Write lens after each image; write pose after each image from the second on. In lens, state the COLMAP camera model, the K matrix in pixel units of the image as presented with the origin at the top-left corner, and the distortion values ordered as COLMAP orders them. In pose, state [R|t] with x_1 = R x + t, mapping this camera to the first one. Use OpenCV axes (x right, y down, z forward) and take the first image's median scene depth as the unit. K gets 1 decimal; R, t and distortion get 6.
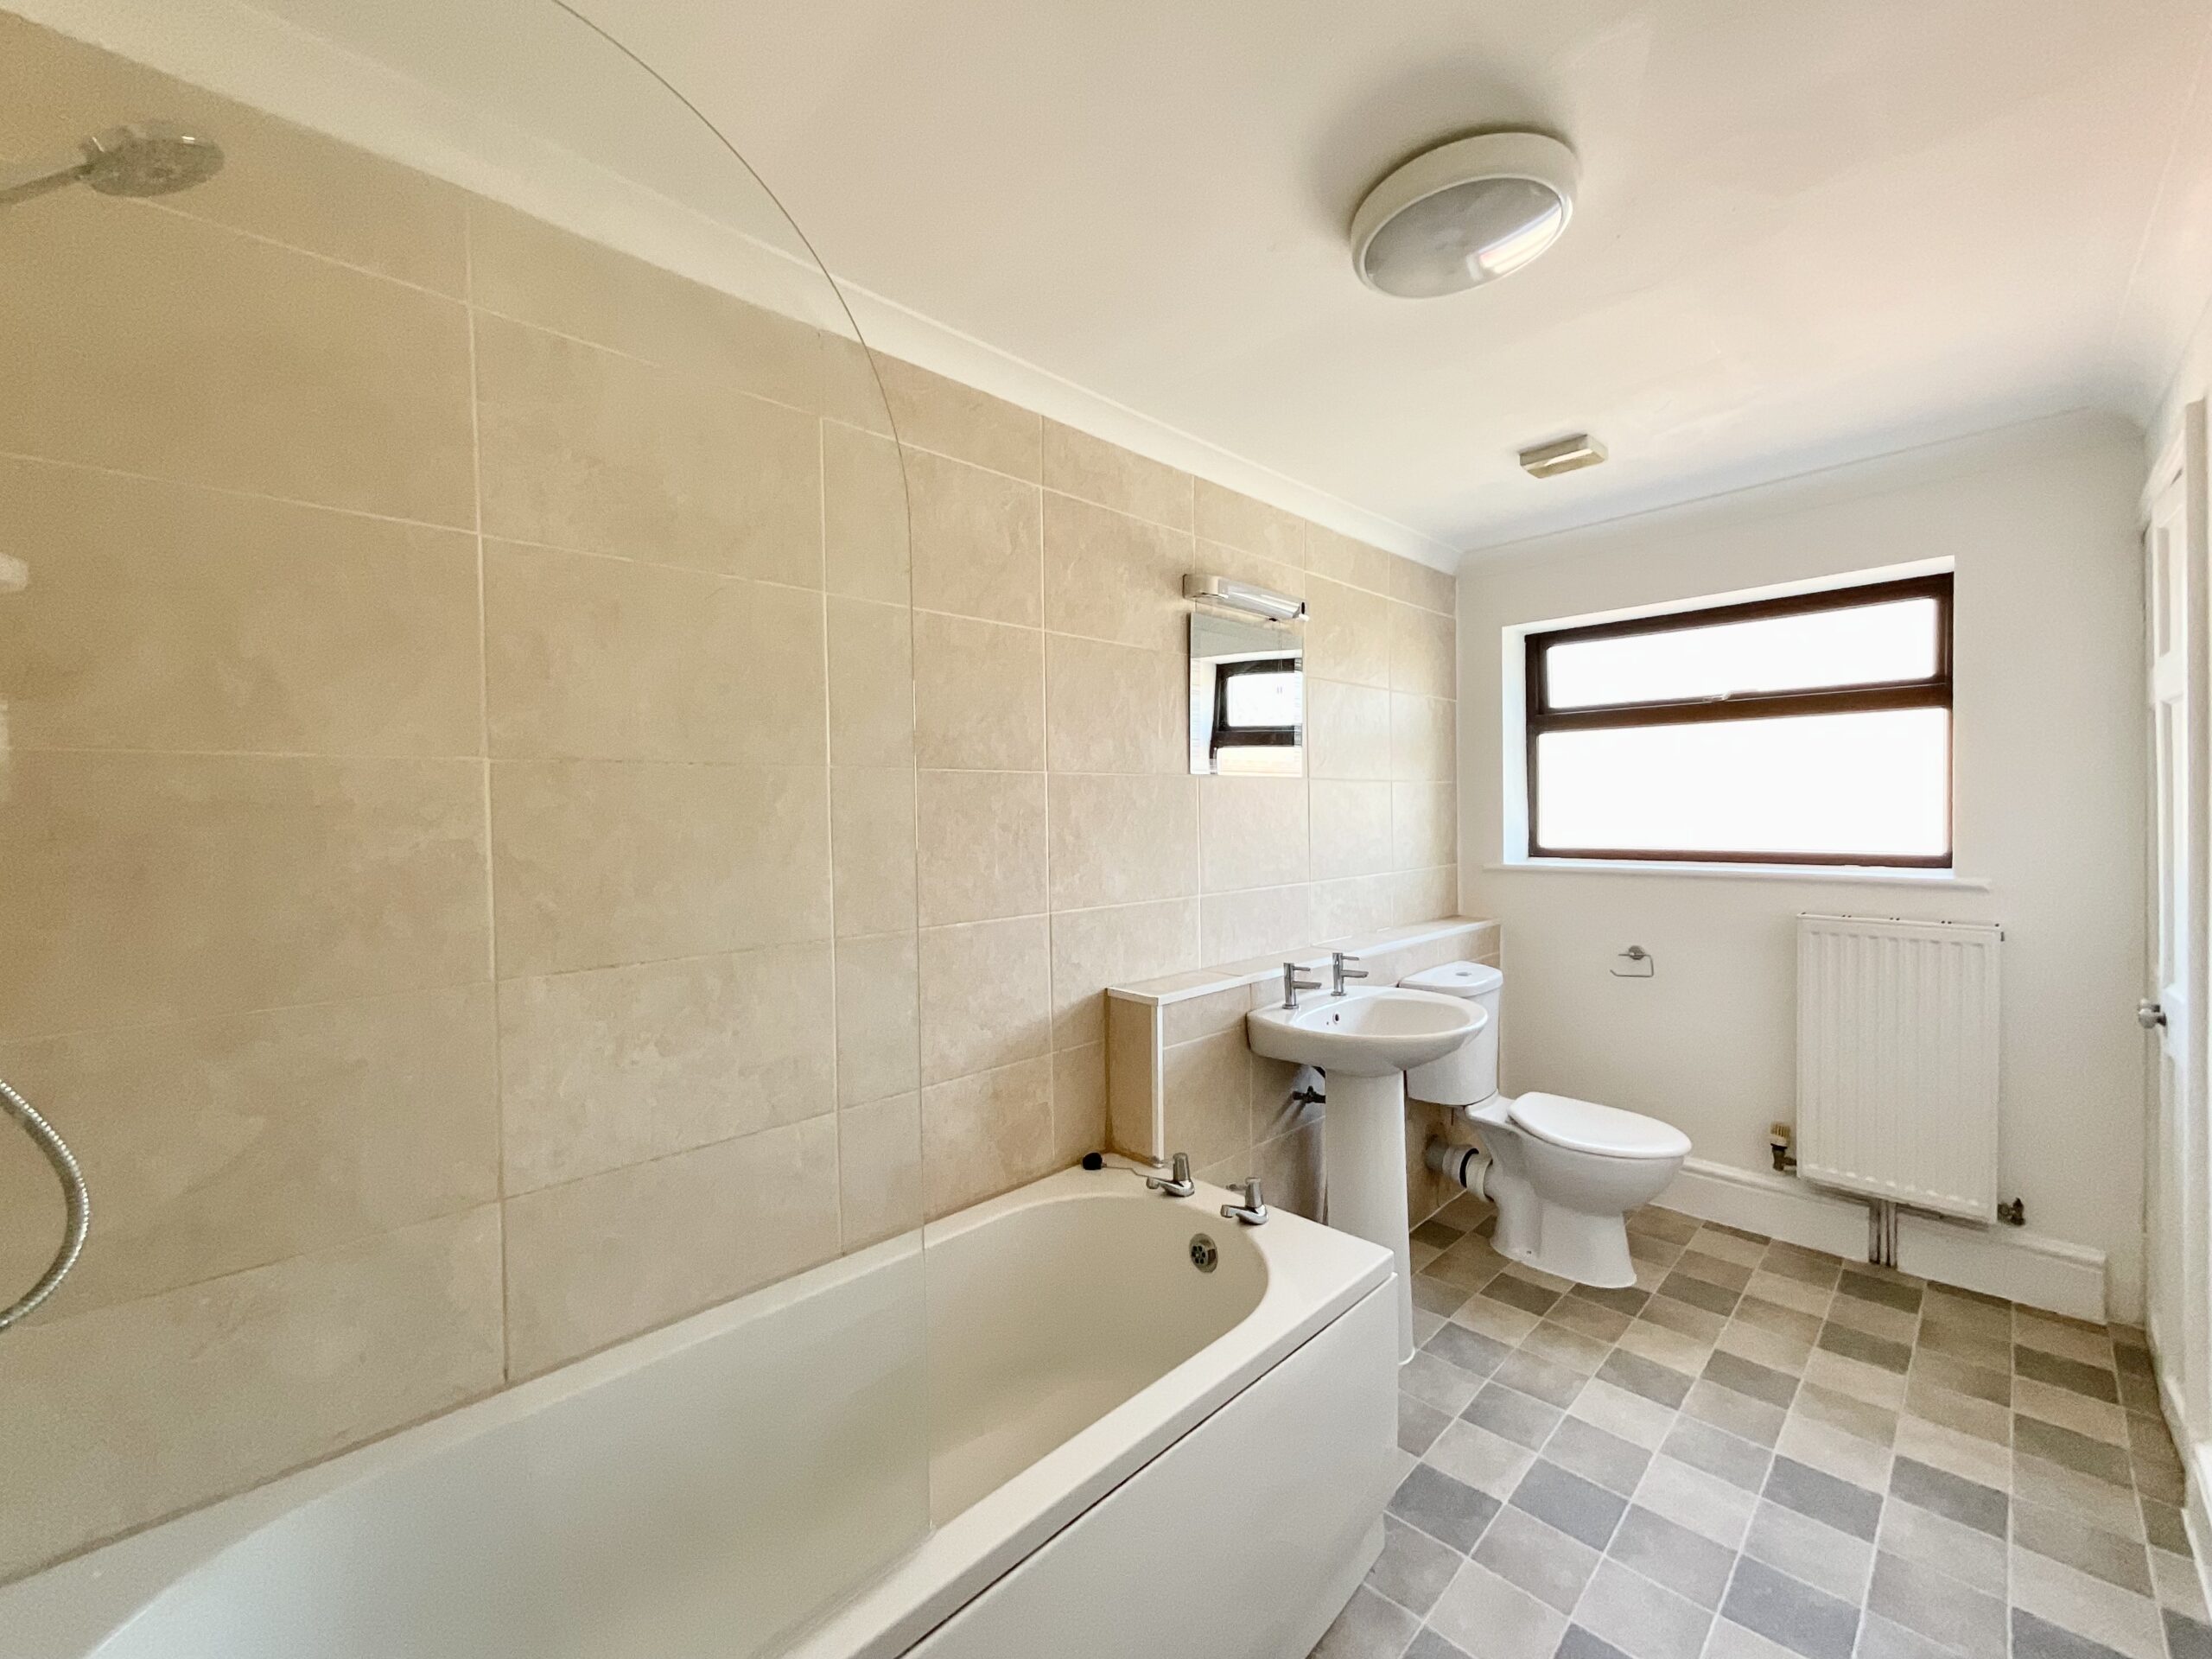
lens RADIAL K [[900.9, 0, 1103.6], [0, 900.9, 825.6], [0, 0, 1]] dist [-0.002178, 0.001413]
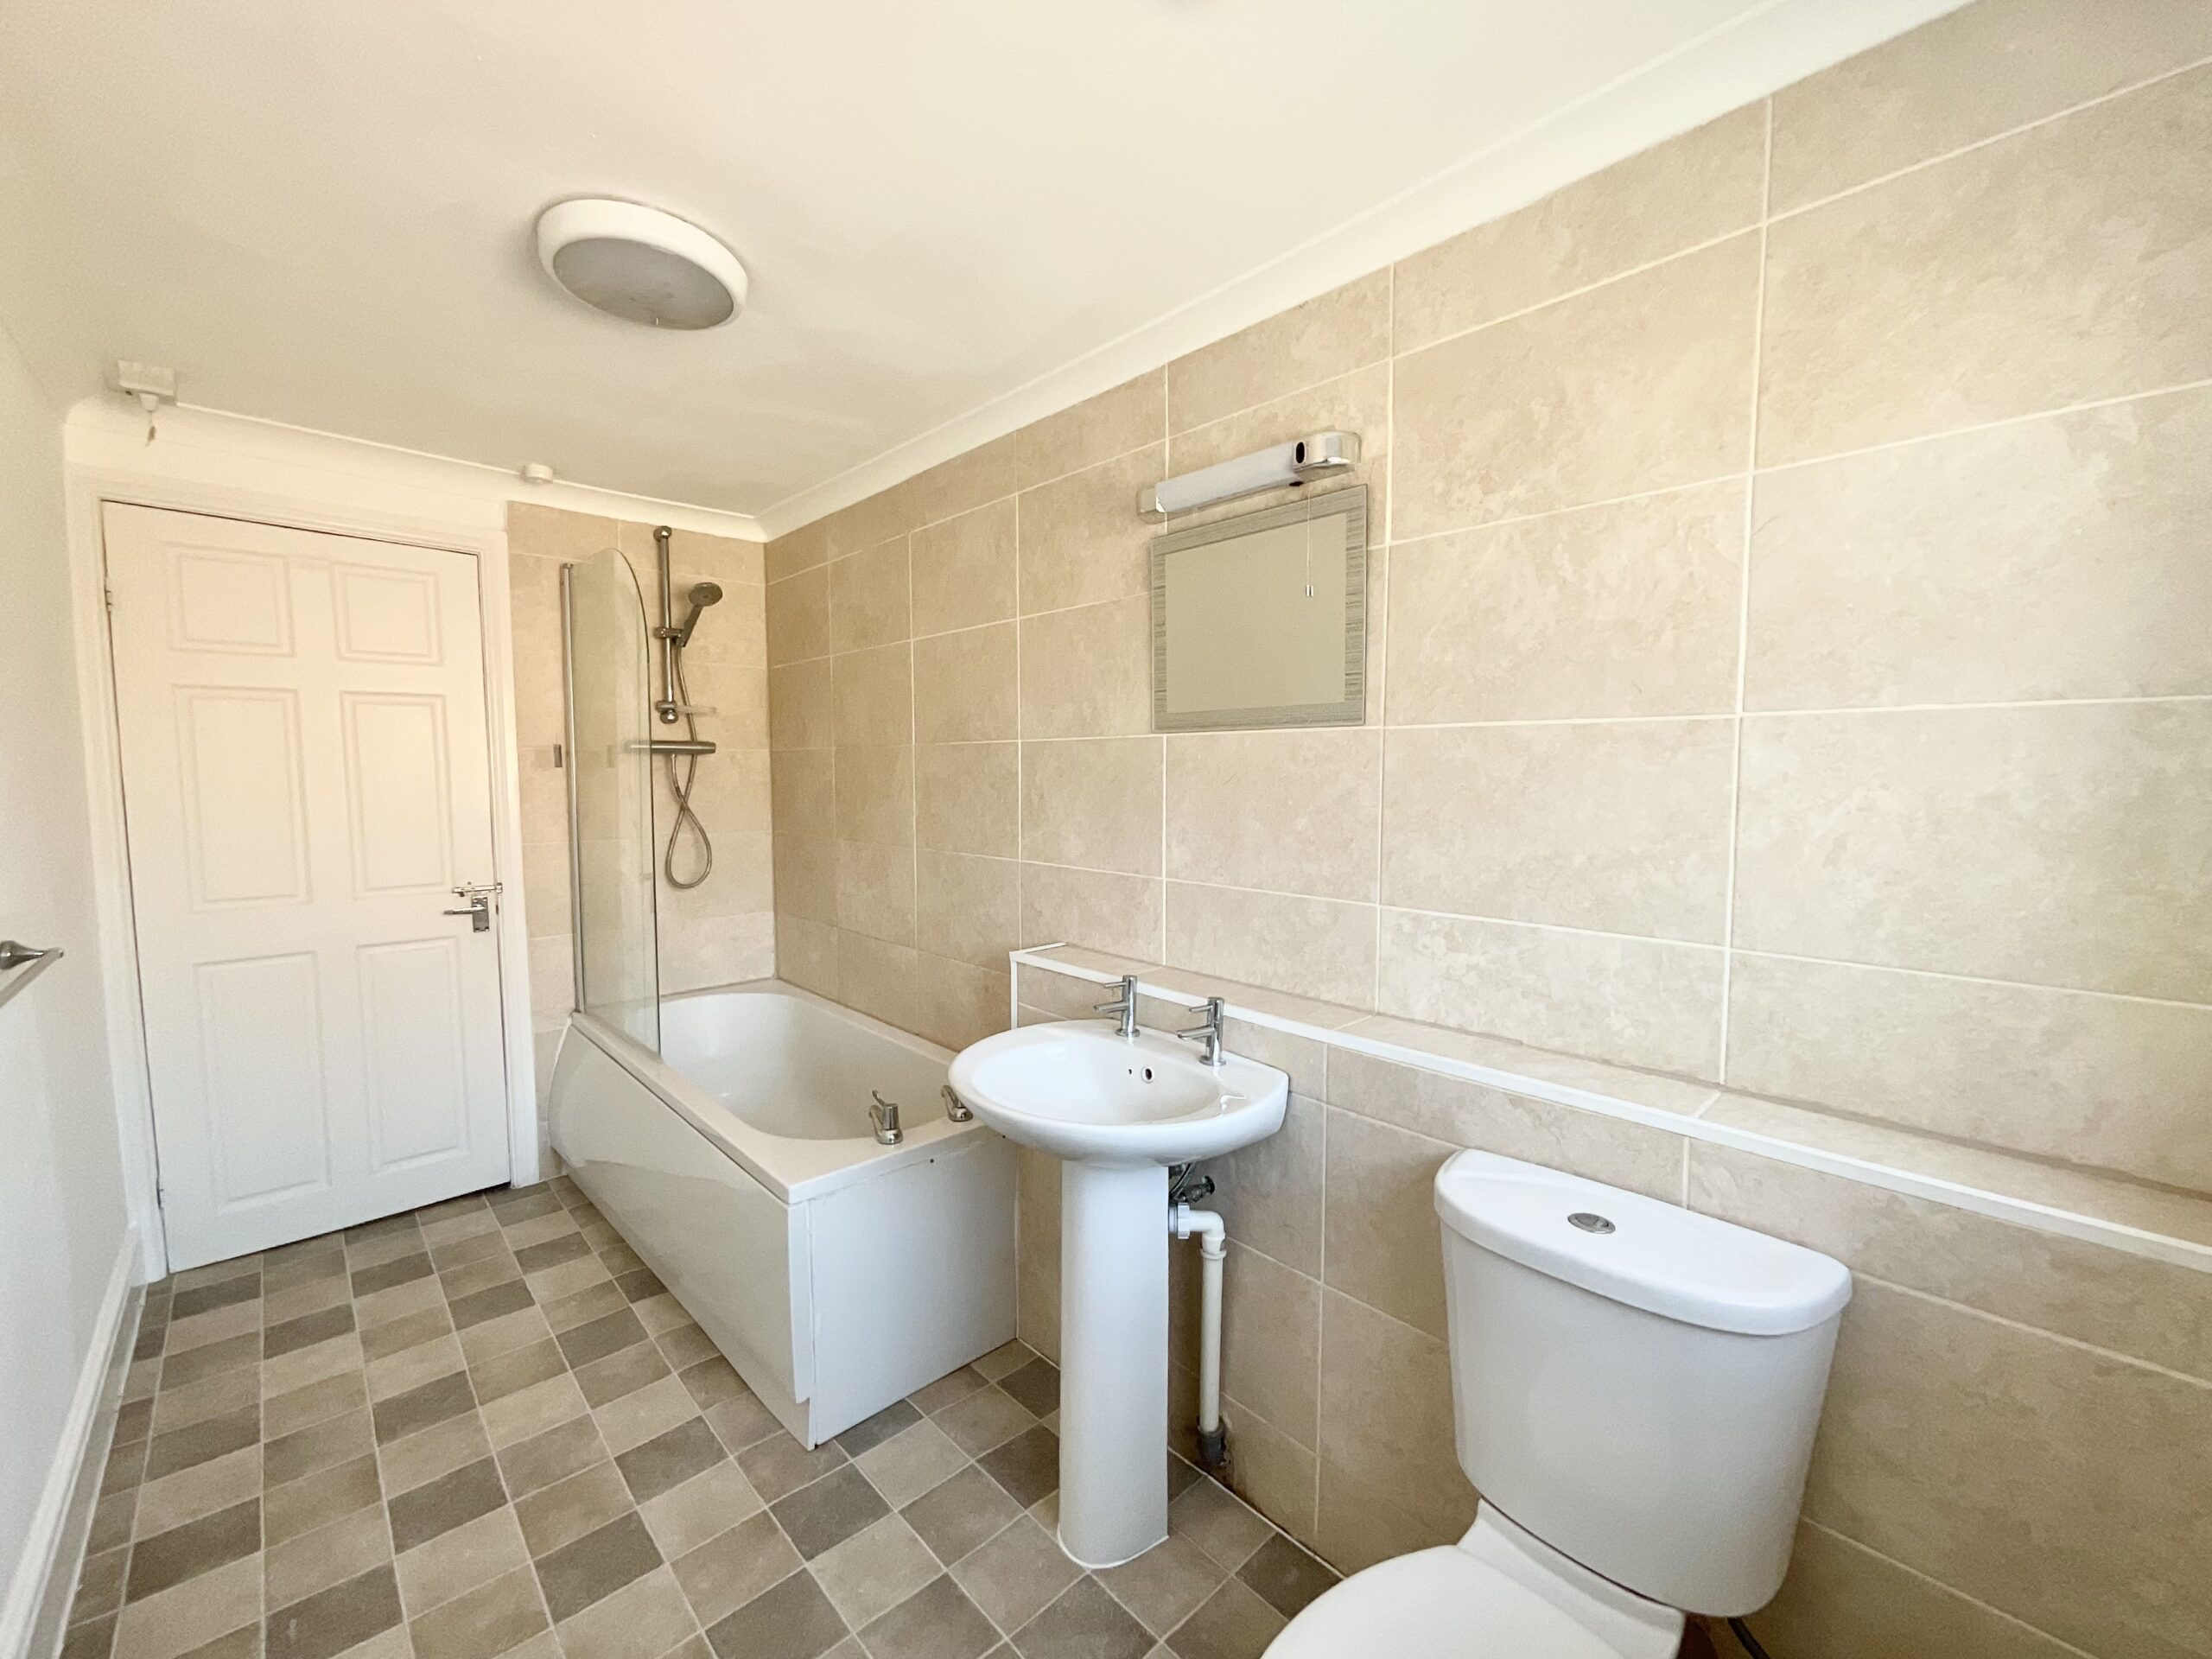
lens RADIAL K [[900.9, 0, 1085.8], [0, 900.9, 827.0], [0, 0, 1]] dist [-0.002178, 0.001413]
pose [[-0.037593, 0.081990, -0.995924, 1.091897], [-0.014737, 0.996474, 0.082592, -0.044431], [0.999184, 0.017782, -0.036252, 1.111967]]
